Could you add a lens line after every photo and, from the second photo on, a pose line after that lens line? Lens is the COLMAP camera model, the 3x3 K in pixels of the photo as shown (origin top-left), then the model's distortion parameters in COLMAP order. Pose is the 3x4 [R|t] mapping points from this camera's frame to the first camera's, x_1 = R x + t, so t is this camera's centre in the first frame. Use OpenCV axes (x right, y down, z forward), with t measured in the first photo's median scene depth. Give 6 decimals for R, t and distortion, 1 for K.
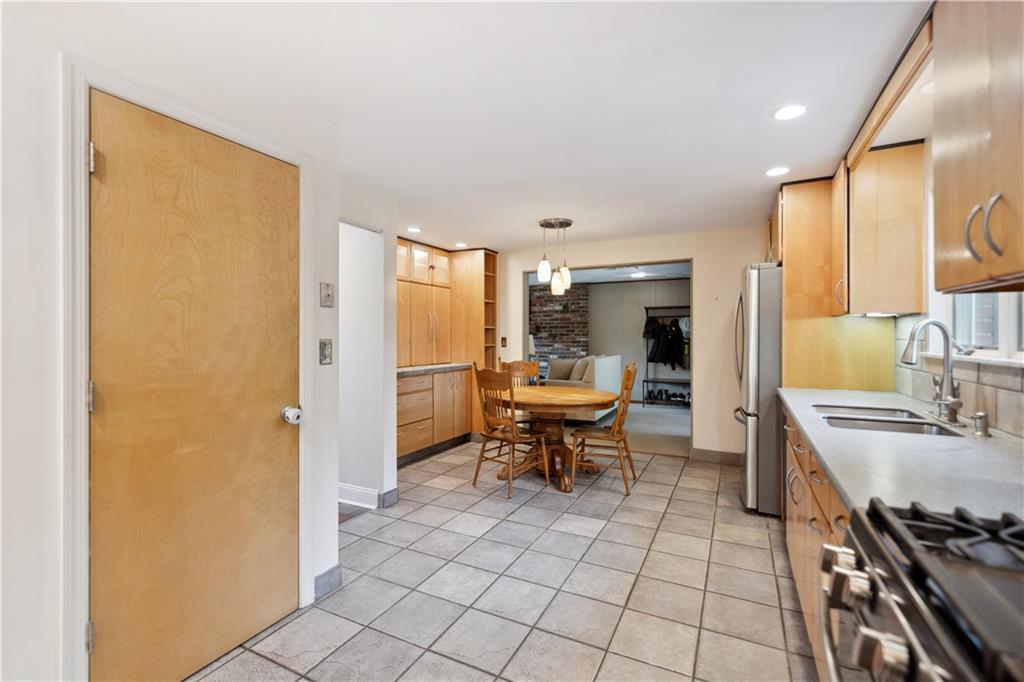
lens RADIAL K [[455.3, 0, 505.5], [0, 455.3, 336.5], [0, 0, 1]] dist [-0.000328, -0.000317]
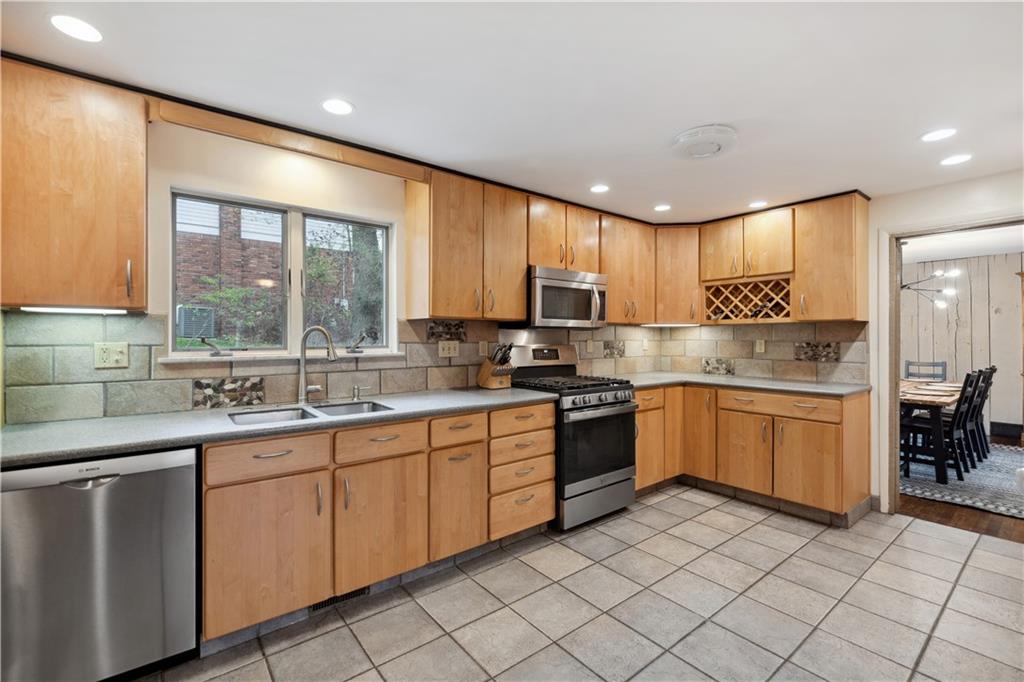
lens RADIAL K [[448.4, 0, 513.1], [0, 448.4, 337.7], [0, 0, 1]] dist [-0.001754, -0.000406]
pose [[-0.913026, -0.000229, 0.407902, -0.061974], [0.001497, 0.999991, 0.003913, -0.006198], [-0.407899, 0.004183, -0.913018, 1.121573]]
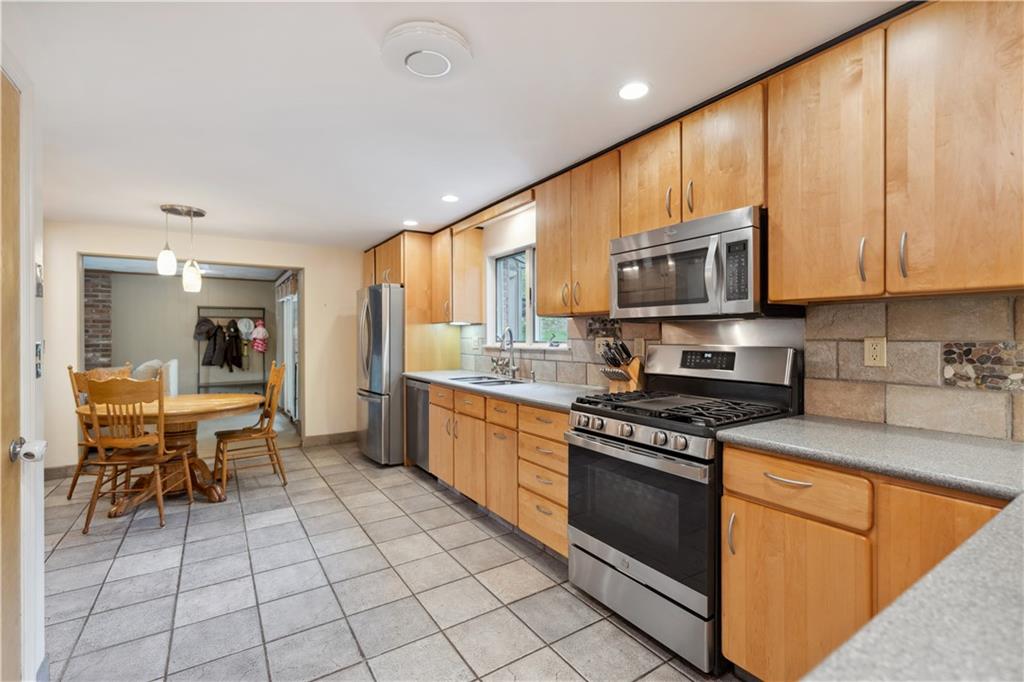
lens RADIAL K [[455.3, 0, 505.5], [0, 455.3, 336.5], [0, 0, 1]] dist [-0.000328, -0.000317]
pose [[0.503046, -0.002274, 0.864257, -0.445995], [0.005037, 0.999987, -0.000301, 0.001113], [-0.864245, 0.004505, 0.503051, 0.009223]]
